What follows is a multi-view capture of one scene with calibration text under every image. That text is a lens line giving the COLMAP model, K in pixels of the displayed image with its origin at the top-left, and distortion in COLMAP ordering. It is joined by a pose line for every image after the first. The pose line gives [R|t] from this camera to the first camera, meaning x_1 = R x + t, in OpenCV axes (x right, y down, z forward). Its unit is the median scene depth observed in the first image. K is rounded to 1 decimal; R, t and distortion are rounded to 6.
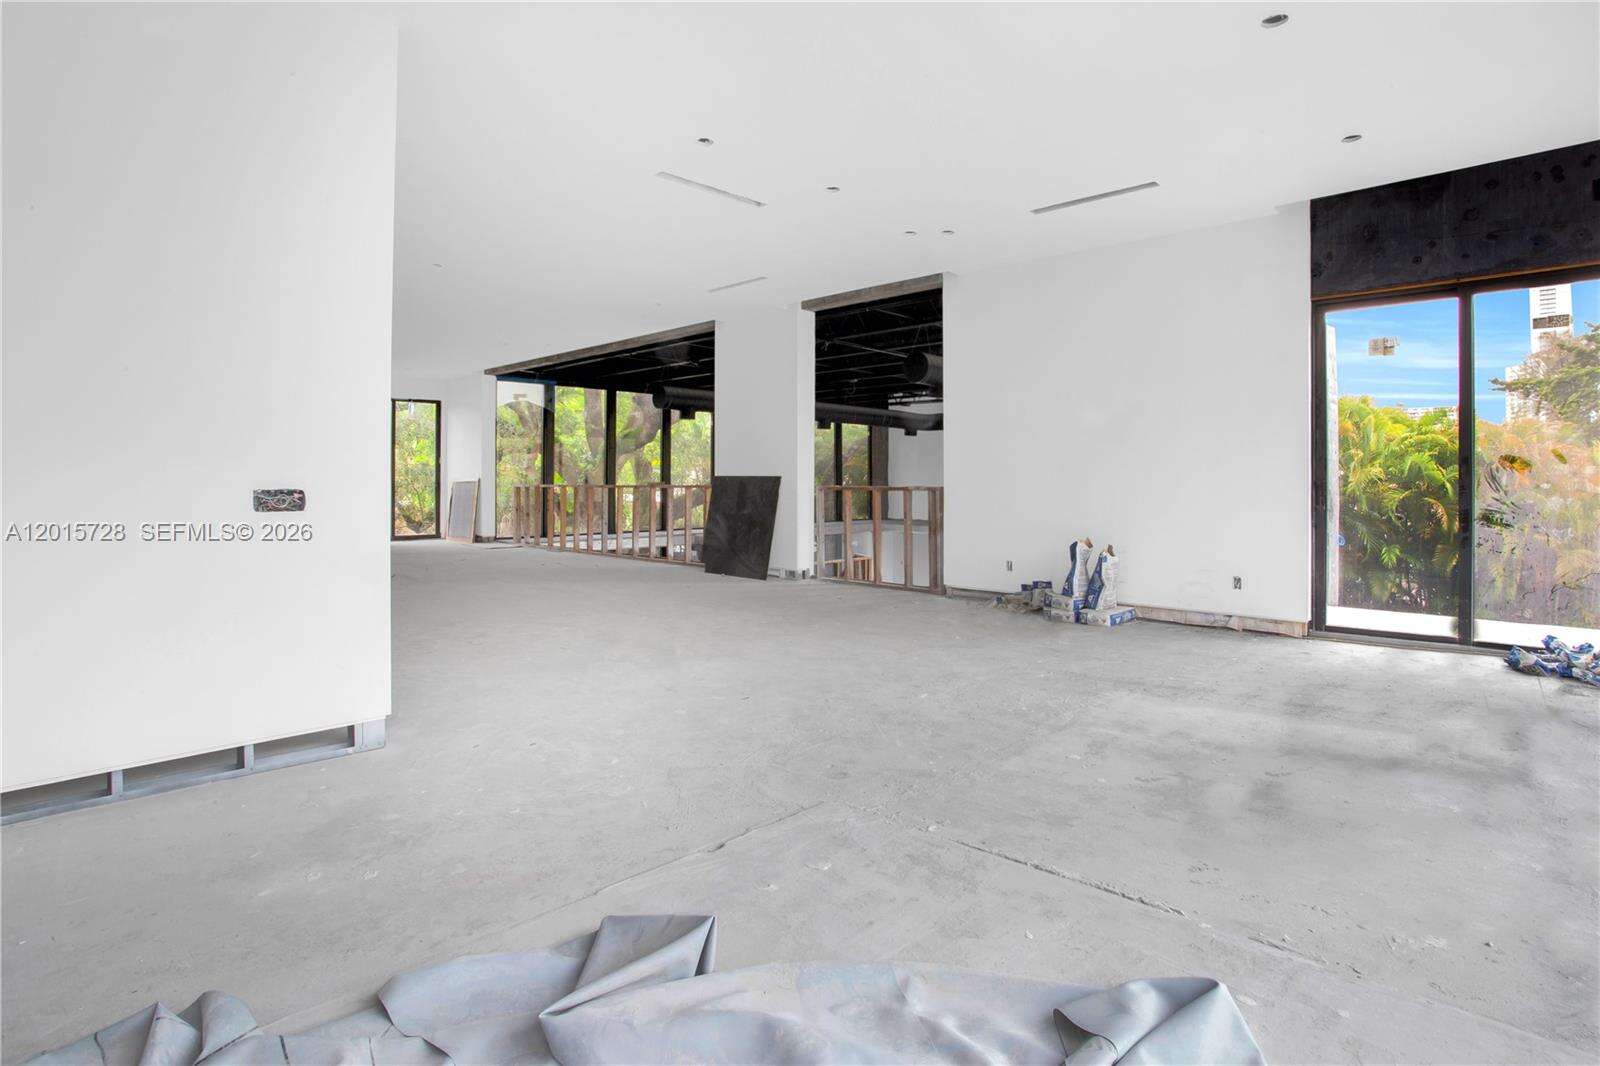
lens RADIAL K [[824.3, 0, 792.7], [0, 824.3, 486.1], [0, 0, 1]] dist [-0.084833, 0.036141]
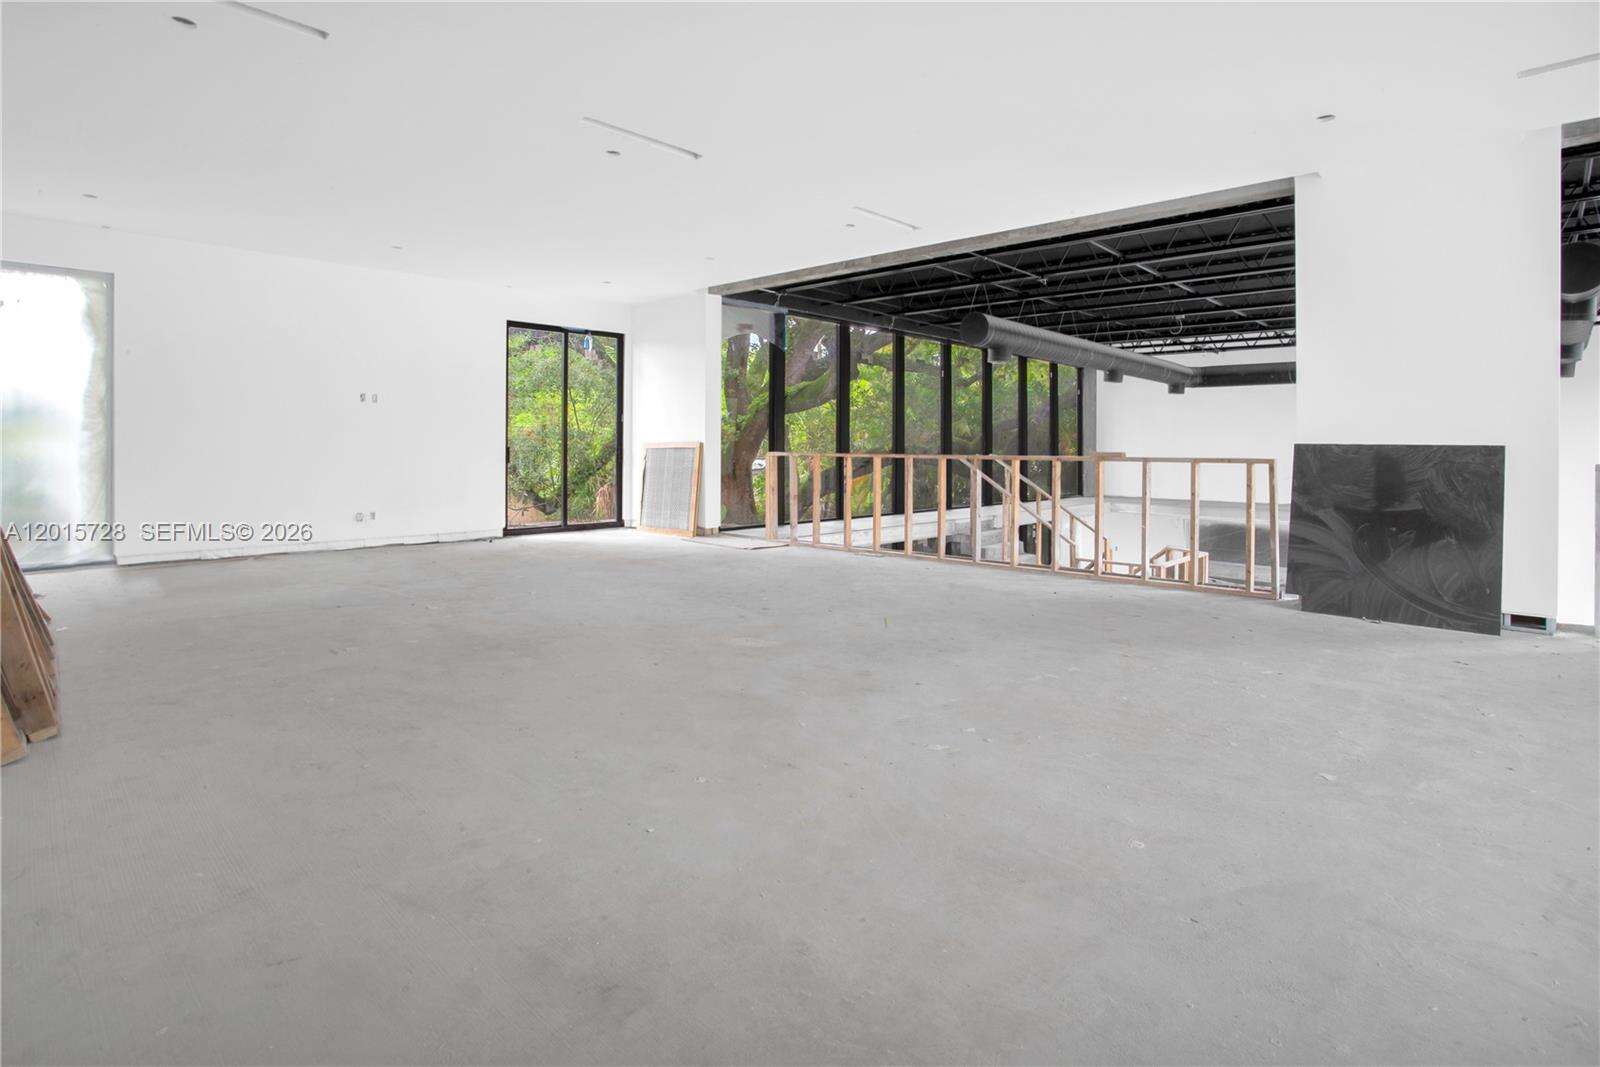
lens RADIAL K [[817.7, 0, 806.4], [0, 817.7, 445.3], [0, 0, 1]] dist [-0.084486, 0.034035]
pose [[0.999831, 0.006543, 0.017156, -0.287104], [-0.006423, 0.999954, -0.007083, -0.003464], [-0.017202, 0.006971, 0.999828, 0.285261]]
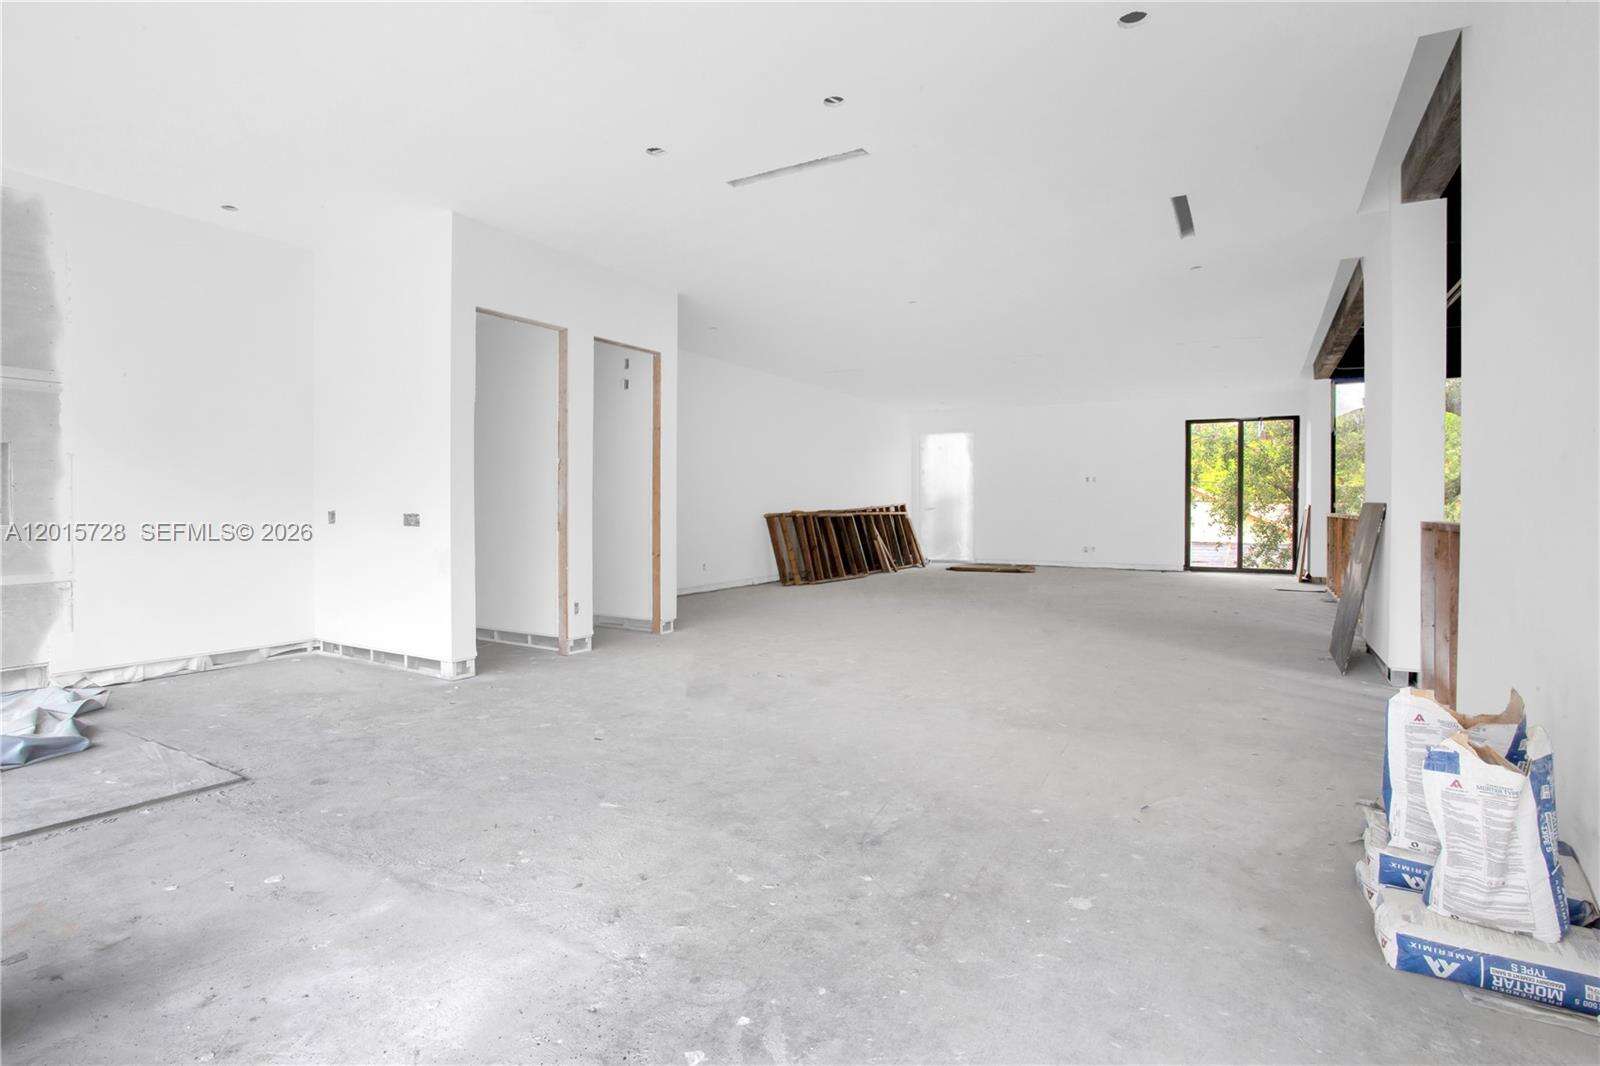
lens RADIAL K [[802.8, 0, 800.0], [0, 802.8, 533.0], [0, 0, 1]] dist [-0.033364, 0.000320]
pose [[0.253729, 0.034927, -0.966645, 0.251219], [-0.009393, 0.999390, 0.033645, -0.003952], [0.967230, 0.000543, 0.253902, 0.276468]]
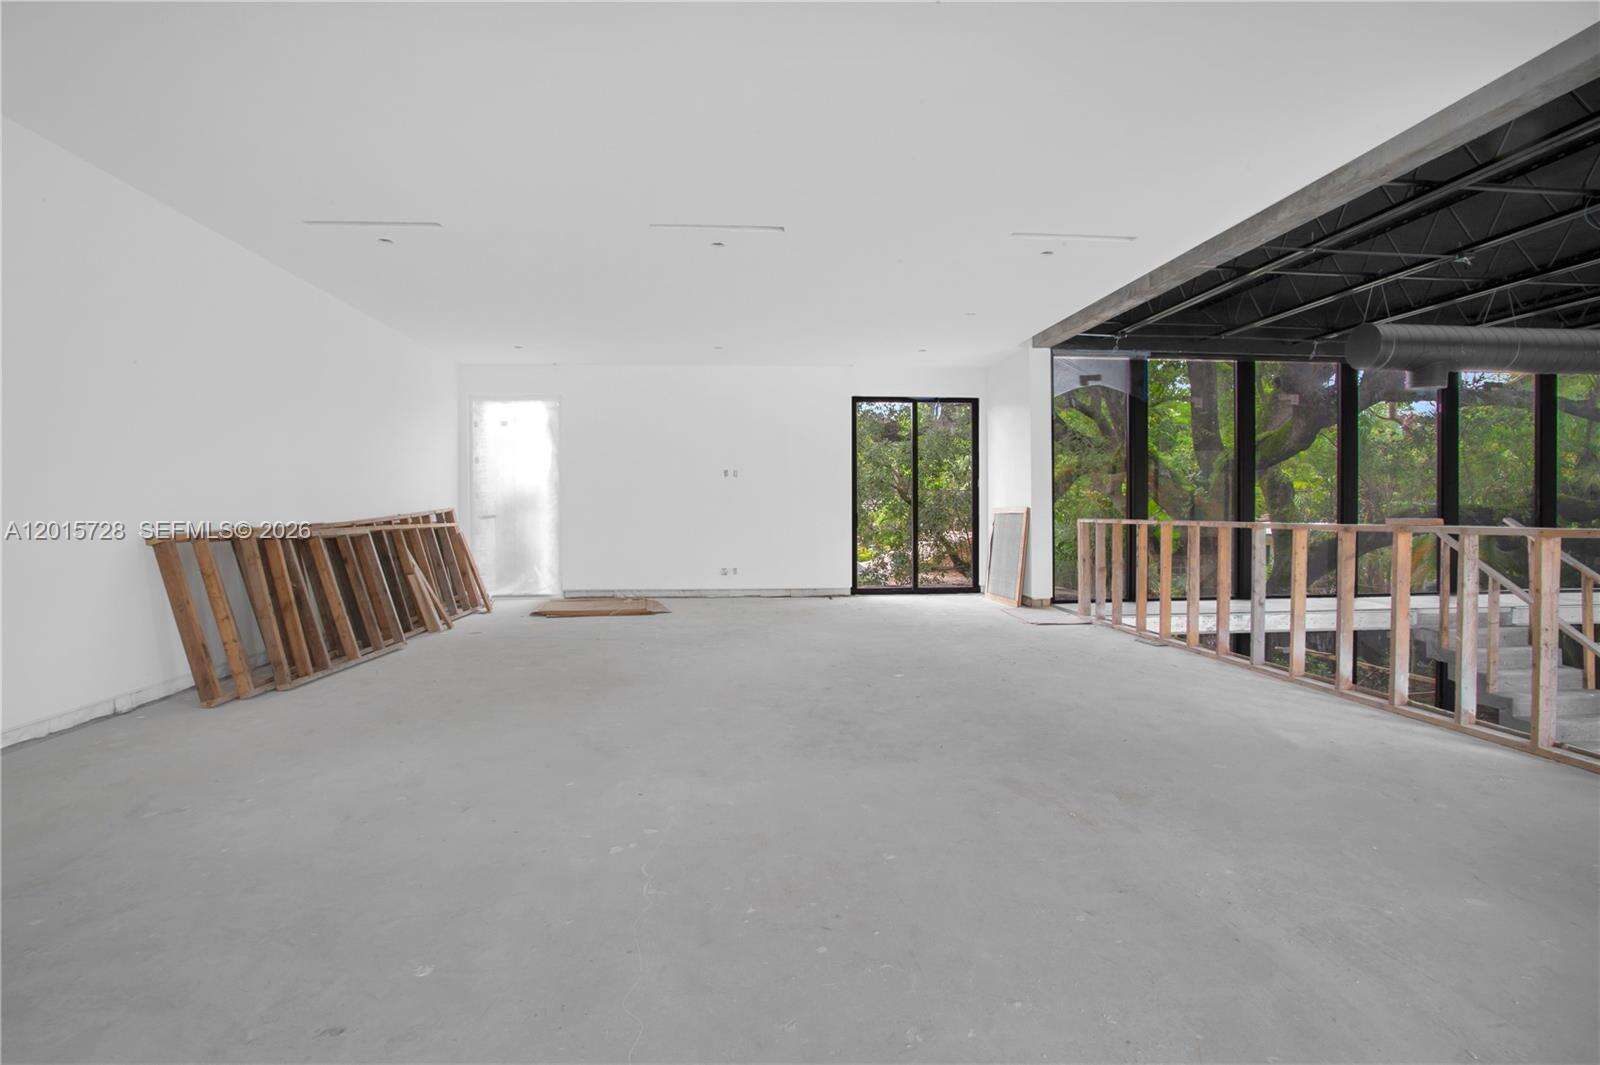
lens RADIAL K [[785.3, 0, 780.0], [0, 785.3, 521.9], [0, 0, 1]] dist [-0.052678, 0.000738]
pose [[0.747708, 0.008720, -0.663970, -0.110586], [-0.000847, 0.999925, 0.012179, -0.005937], [0.664027, -0.008543, 0.747660, 0.379137]]
